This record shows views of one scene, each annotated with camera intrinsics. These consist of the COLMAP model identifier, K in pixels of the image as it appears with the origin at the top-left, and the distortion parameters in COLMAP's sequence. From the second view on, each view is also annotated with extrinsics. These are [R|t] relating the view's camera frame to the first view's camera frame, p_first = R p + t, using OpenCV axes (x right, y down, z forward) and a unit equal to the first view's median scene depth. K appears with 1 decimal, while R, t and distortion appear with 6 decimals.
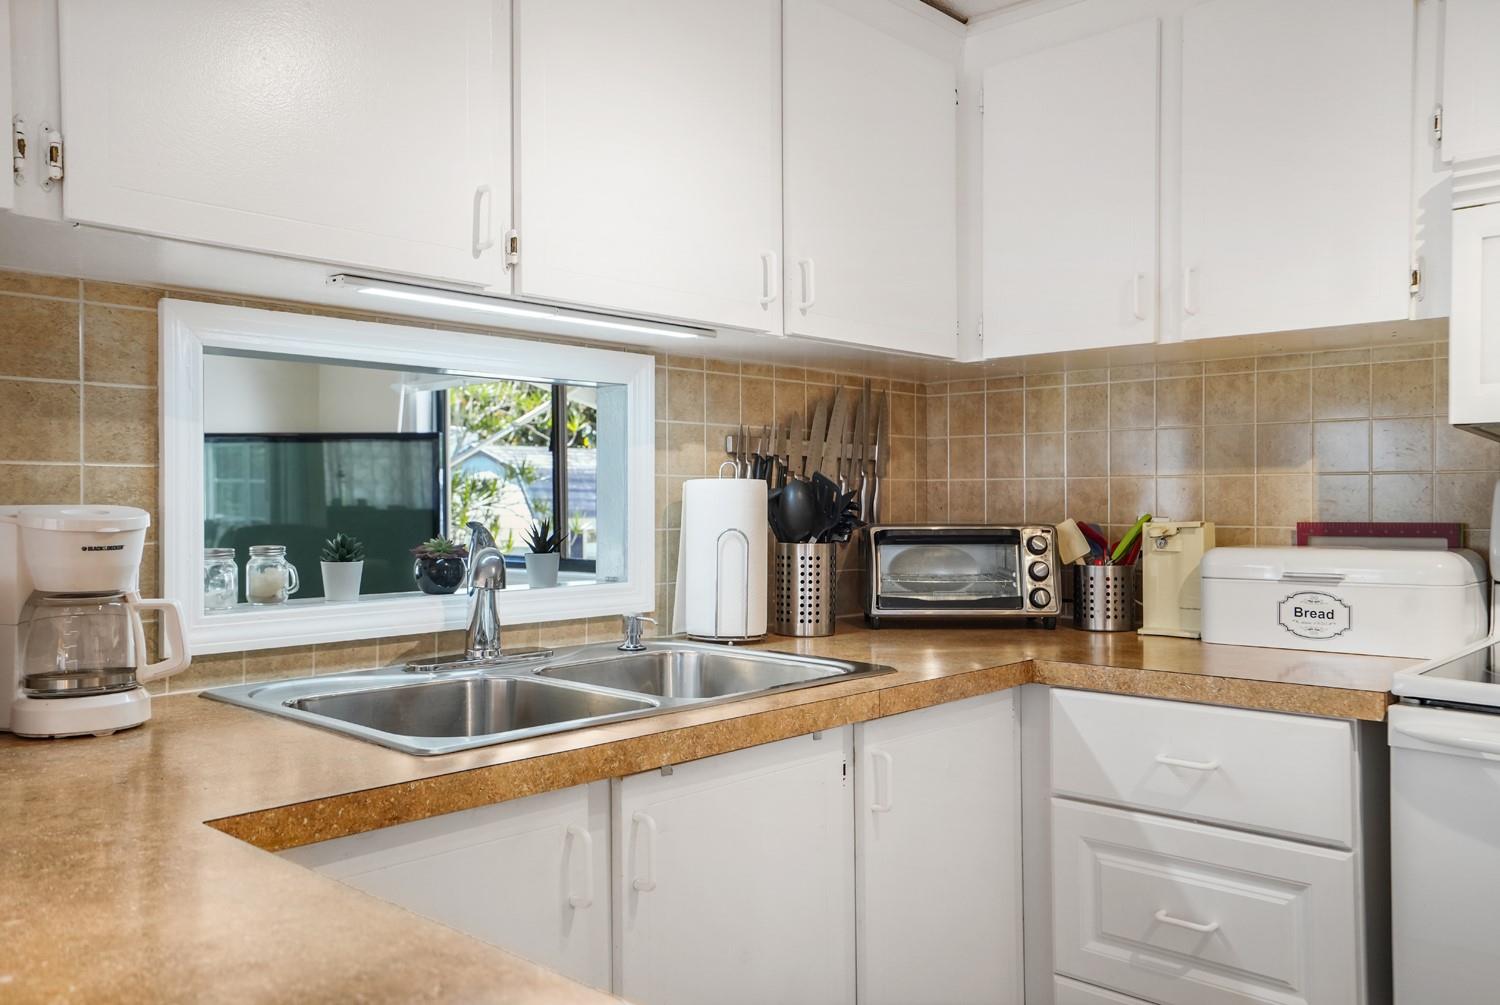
lens RADIAL K [[1151.0, 0, 750.0], [0, 1151.0, 502.5], [0, 0, 1]] dist [-0.002079, 0.005259]
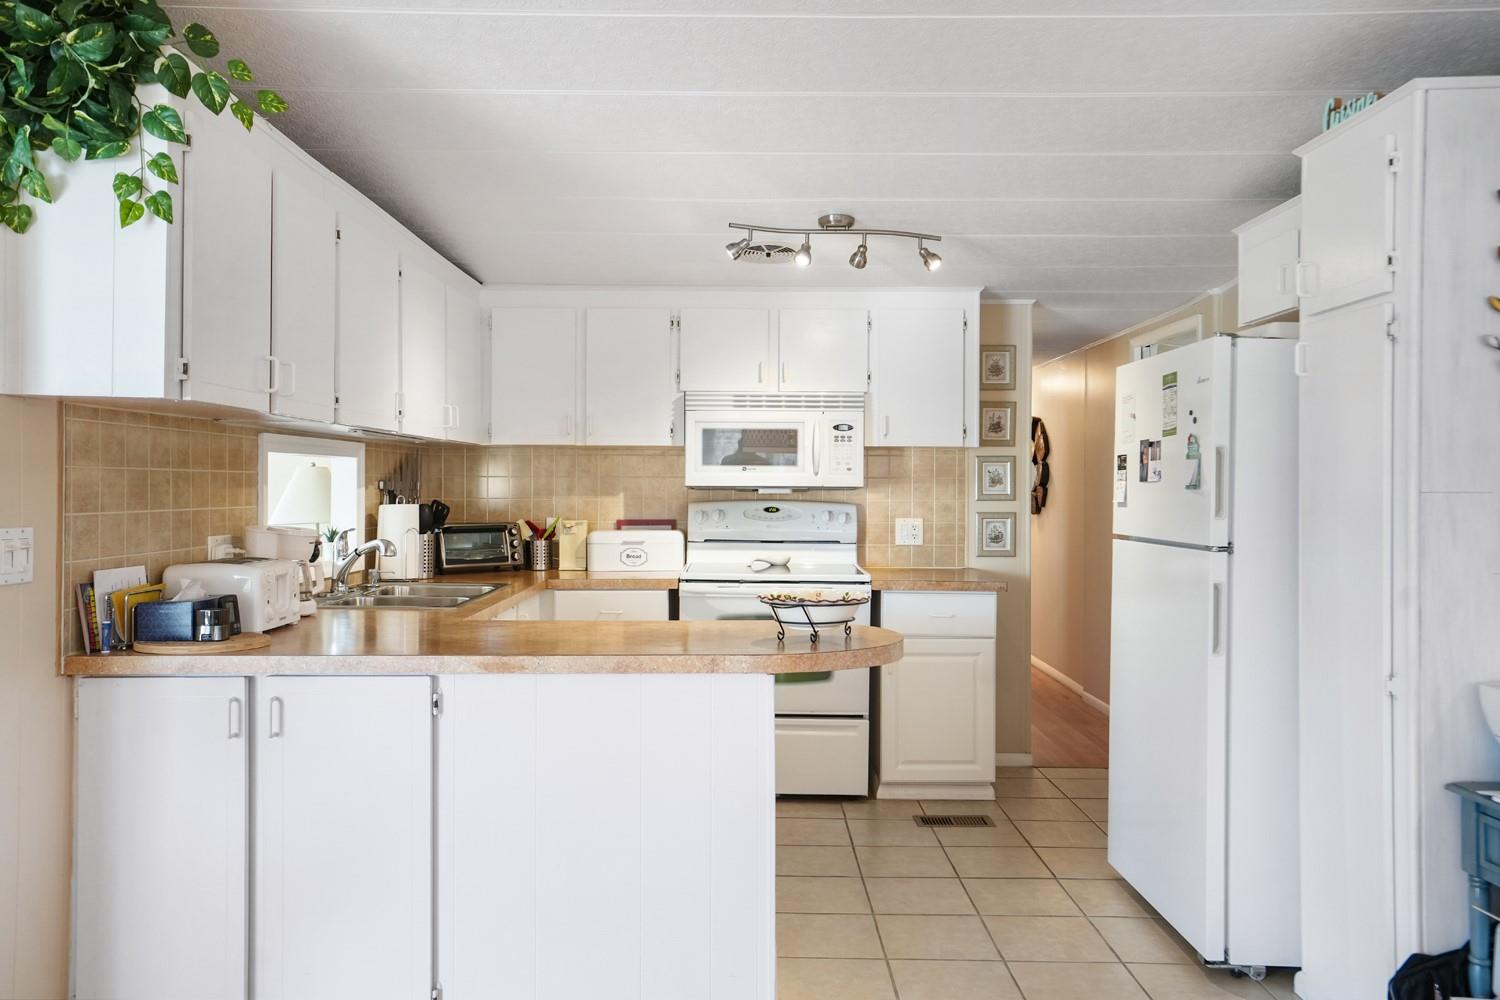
lens RADIAL K [[1087.5, 0, 750.0], [0, 1087.5, 500.0], [0, 0, 1]] dist [-0.004932, -0.000765]
pose [[0.722017, -0.006600, 0.691844, -0.846466], [-0.002662, 0.999921, 0.012317, -0.049904], [-0.691870, -0.010735, 0.721942, -0.783745]]
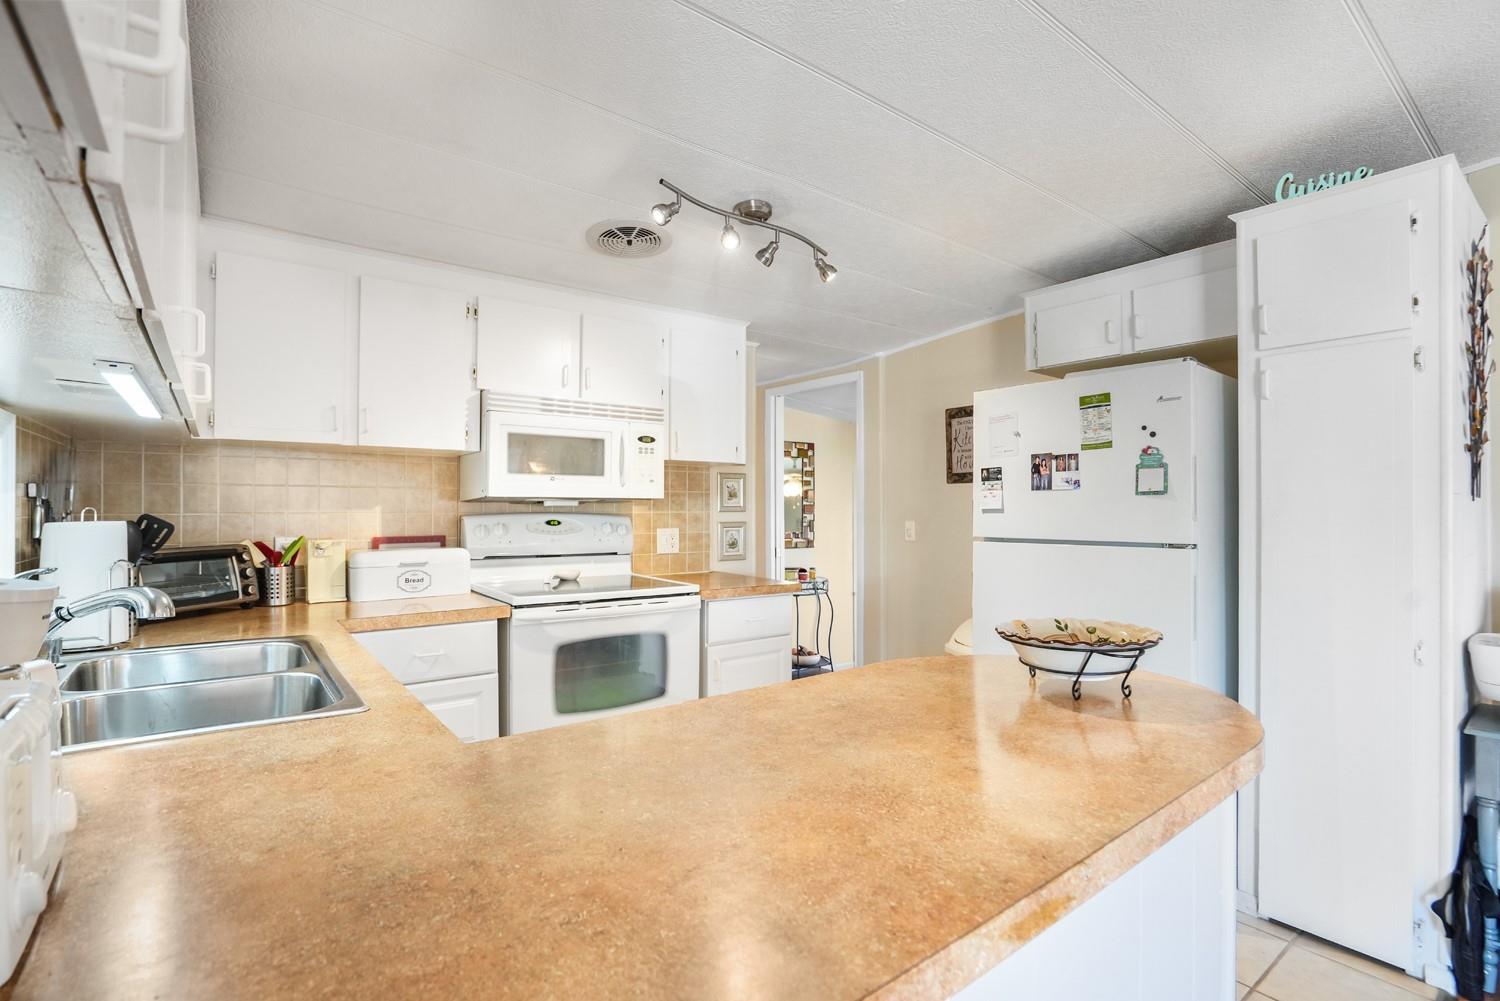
lens RADIAL K [[698.1, 0, 750.0], [0, 698.1, 500.5], [0, 0, 1]] dist [-0.071791, 0.026756]
pose [[0.160944, 0.010153, 0.986911, -0.574394], [0.001708, 0.999943, -0.010565, -0.032147], [-0.986962, 0.003386, 0.160917, 0.151560]]
